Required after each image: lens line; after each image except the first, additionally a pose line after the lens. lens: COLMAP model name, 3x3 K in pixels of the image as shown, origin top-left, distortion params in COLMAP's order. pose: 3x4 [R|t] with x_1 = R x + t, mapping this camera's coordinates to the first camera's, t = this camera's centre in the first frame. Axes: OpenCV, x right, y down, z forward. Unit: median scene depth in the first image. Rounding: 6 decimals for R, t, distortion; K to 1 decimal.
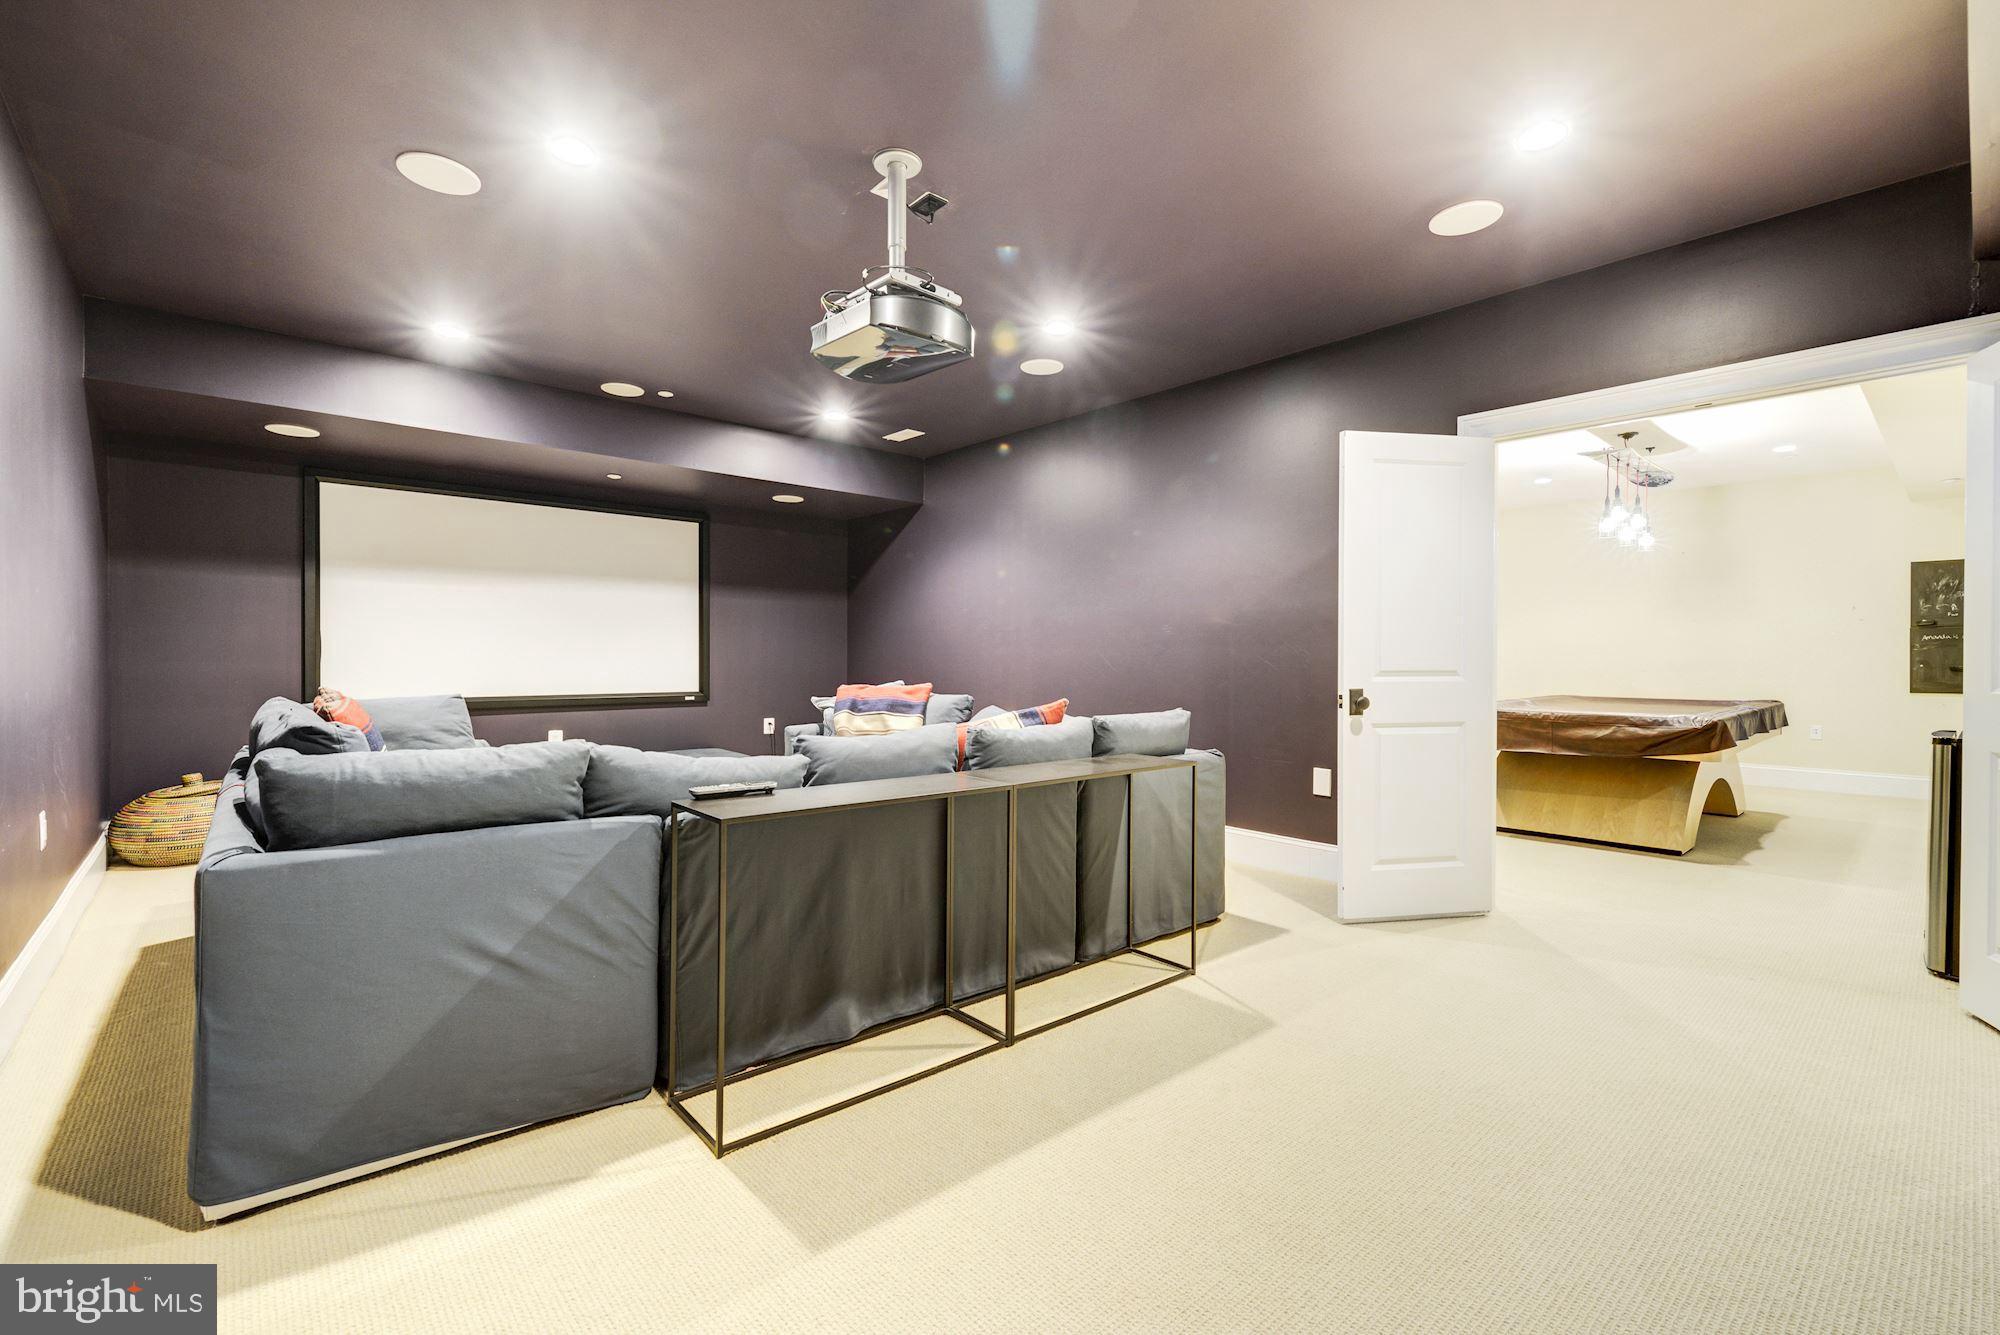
lens RADIAL K [[868.1, 0, 998.1], [0, 868.1, 665.6], [0, 0, 1]] dist [-0.001332, 0.000239]
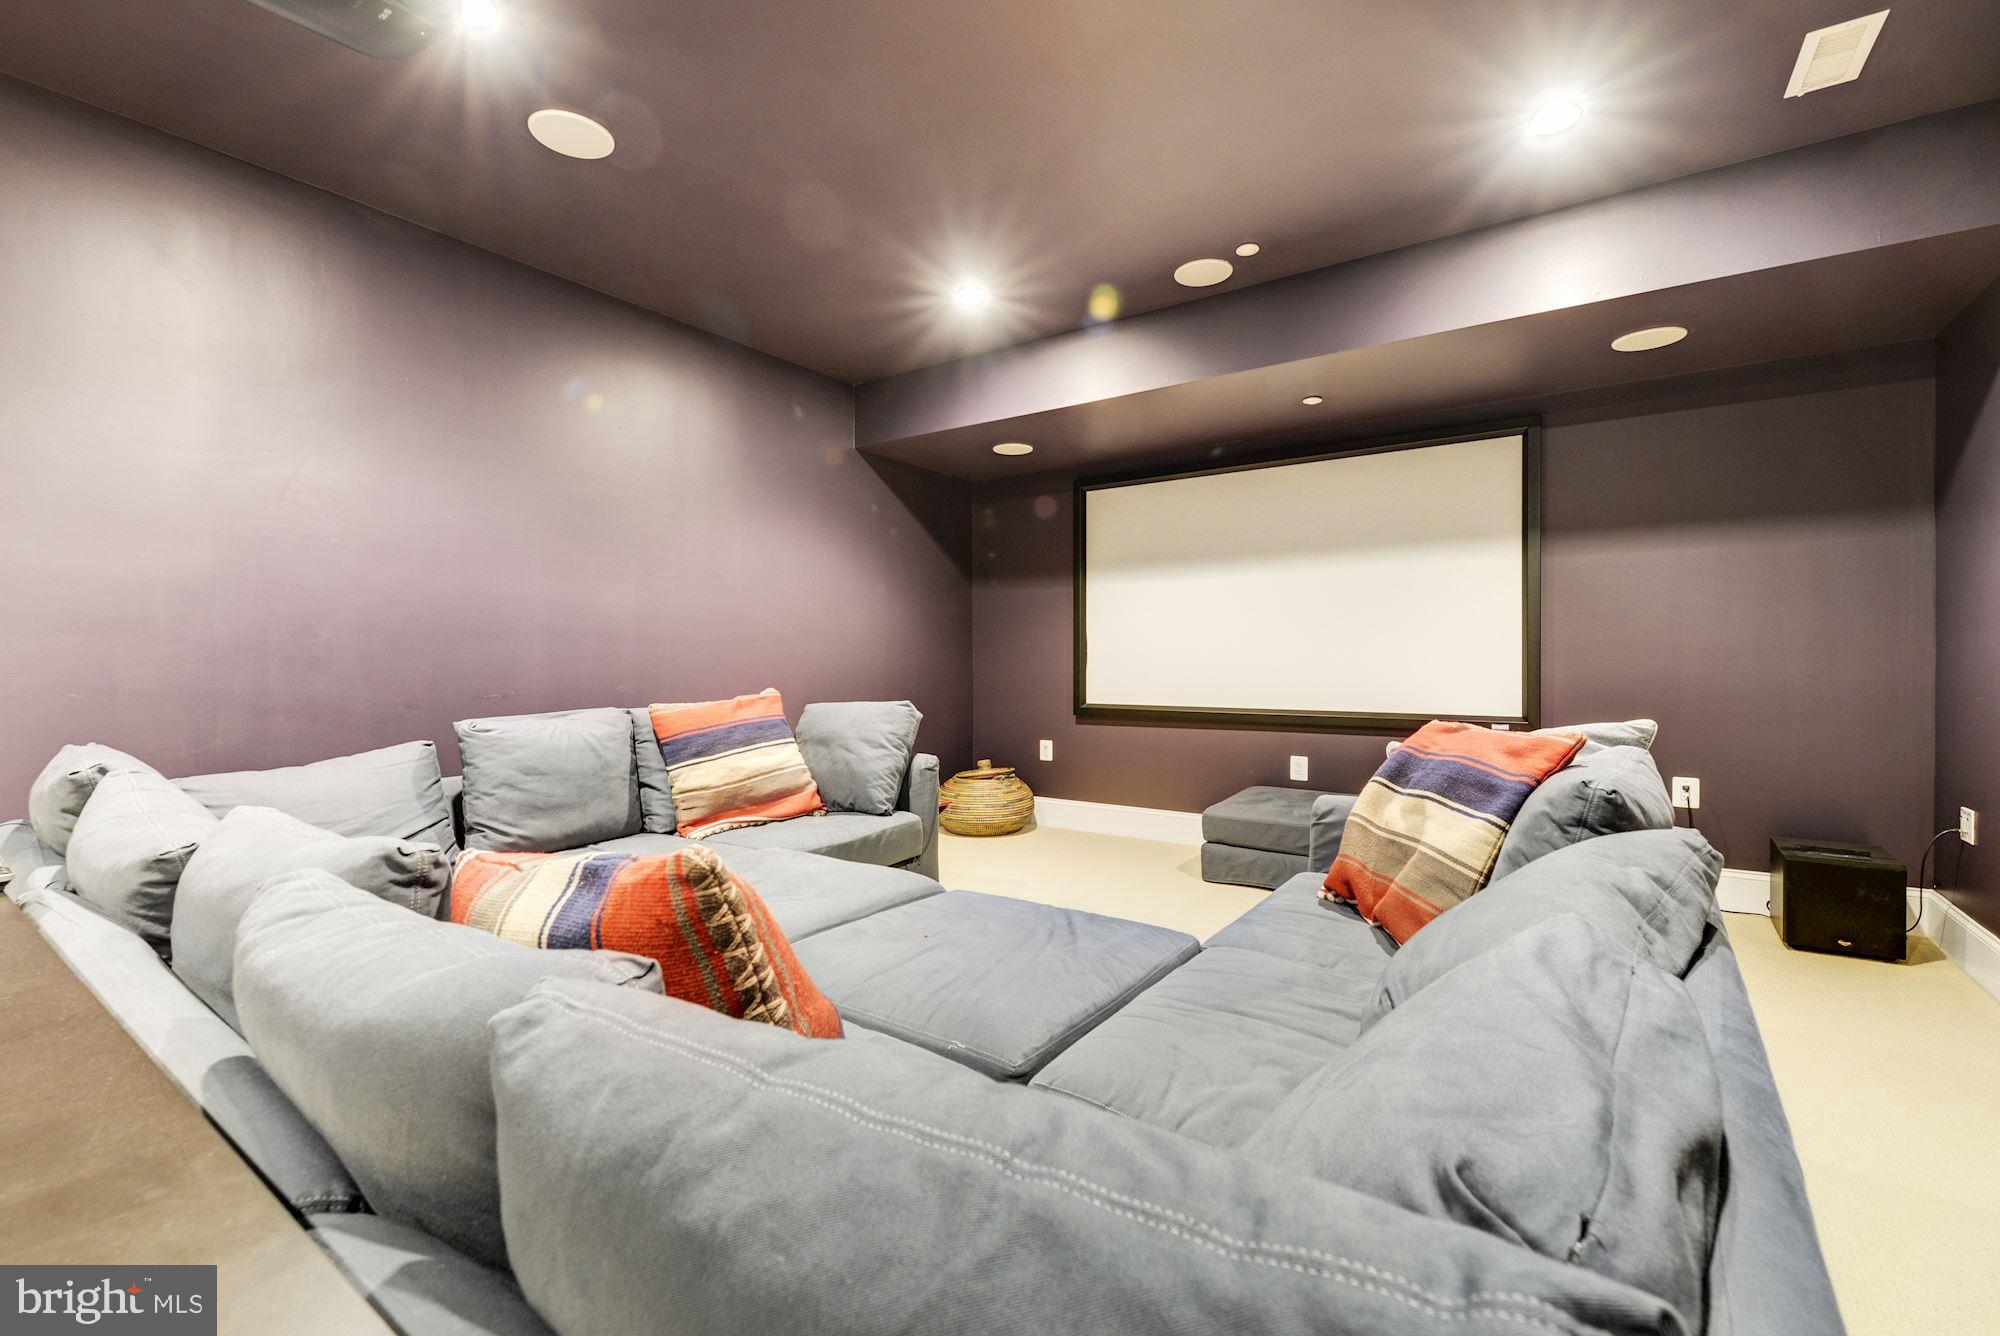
lens RADIAL K [[868.1, 0, 1000.6], [0, 868.1, 661.5], [0, 0, 1]] dist [-0.001332, 0.000239]
pose [[0.223049, -0.001354, -0.974806, 0.201465], [-0.007207, 0.999969, -0.003039, -0.004796], [0.974781, 0.007704, 0.223032, 0.678476]]
